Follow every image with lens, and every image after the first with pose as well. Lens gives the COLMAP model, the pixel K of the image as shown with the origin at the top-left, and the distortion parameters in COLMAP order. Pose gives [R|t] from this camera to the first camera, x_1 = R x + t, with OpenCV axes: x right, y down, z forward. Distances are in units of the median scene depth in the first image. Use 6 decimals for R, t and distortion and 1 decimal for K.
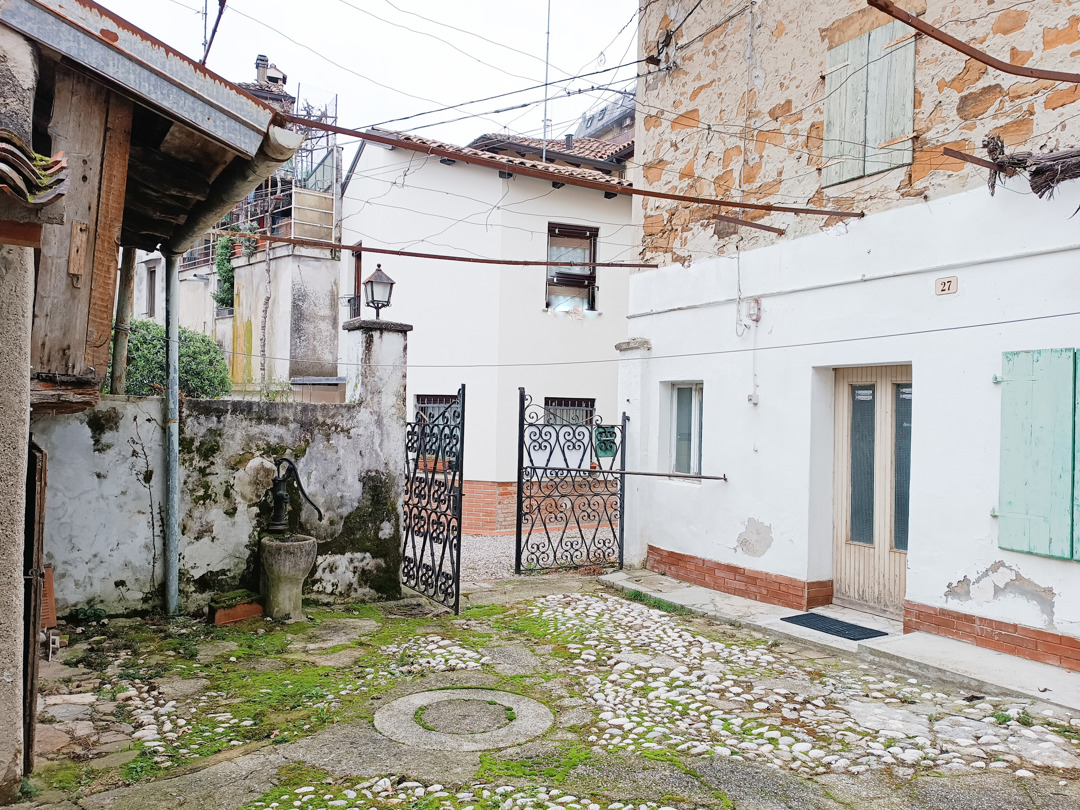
lens RADIAL K [[785.3, 0, 534.1], [0, 785.3, 407.3], [0, 0, 1]] dist [0.045769, -0.040505]
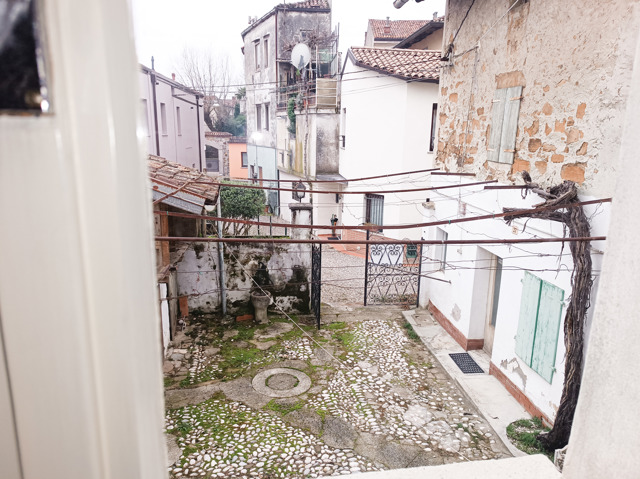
lens RADIAL K [[454.7, 0, 324.3], [0, 454.7, 235.6], [0, 0, 1]] dist [0.041693, -0.032092]
pose [[0.920500, 0.081634, -0.382121, 0.502000], [0.004719, 0.975539, 0.219777, -0.394826], [0.390715, -0.204108, 0.897598, -0.285427]]
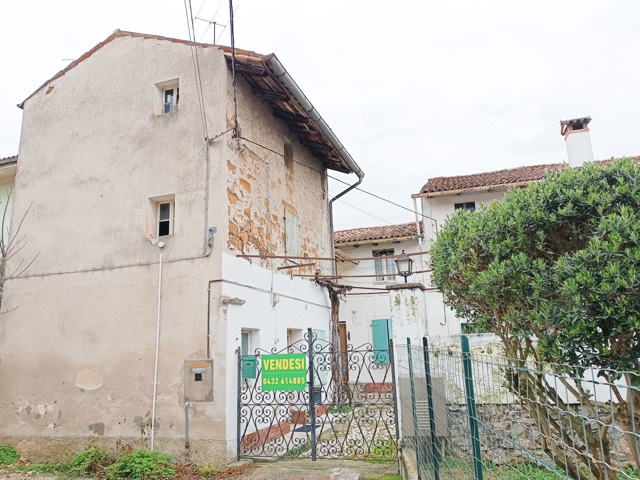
lens RADIAL K [[495.4, 0, 317.5], [0, 495.4, 238.0], [0, 0, 1]] dist [0.038391, -0.023860]
pose [[-0.652860, 0.177676, 0.736346, -1.052260], [0.015937, 0.975108, -0.221158, 0.022793], [-0.757311, -0.132650, -0.639441, 2.248995]]
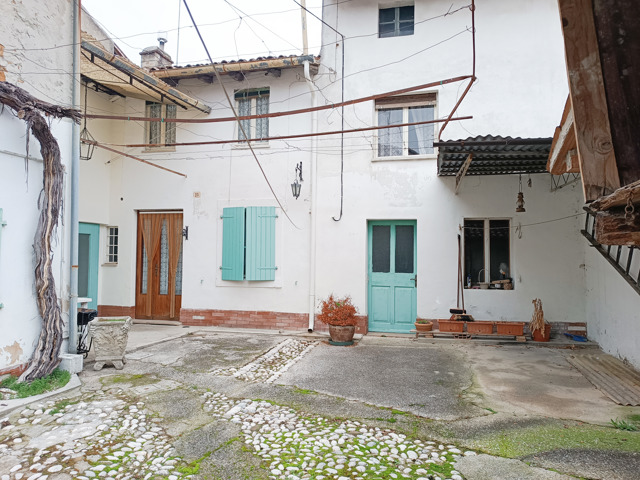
lens RADIAL K [[454.7, 0, 320.8], [0, 454.7, 240.7], [0, 0, 1]] dist [0.041693, -0.032092]
pose [[-0.677691, 0.004950, 0.735330, -0.432045], [-0.030885, 0.998903, -0.035188, 0.010950], [-0.734698, -0.046557, -0.676795, 0.917203]]
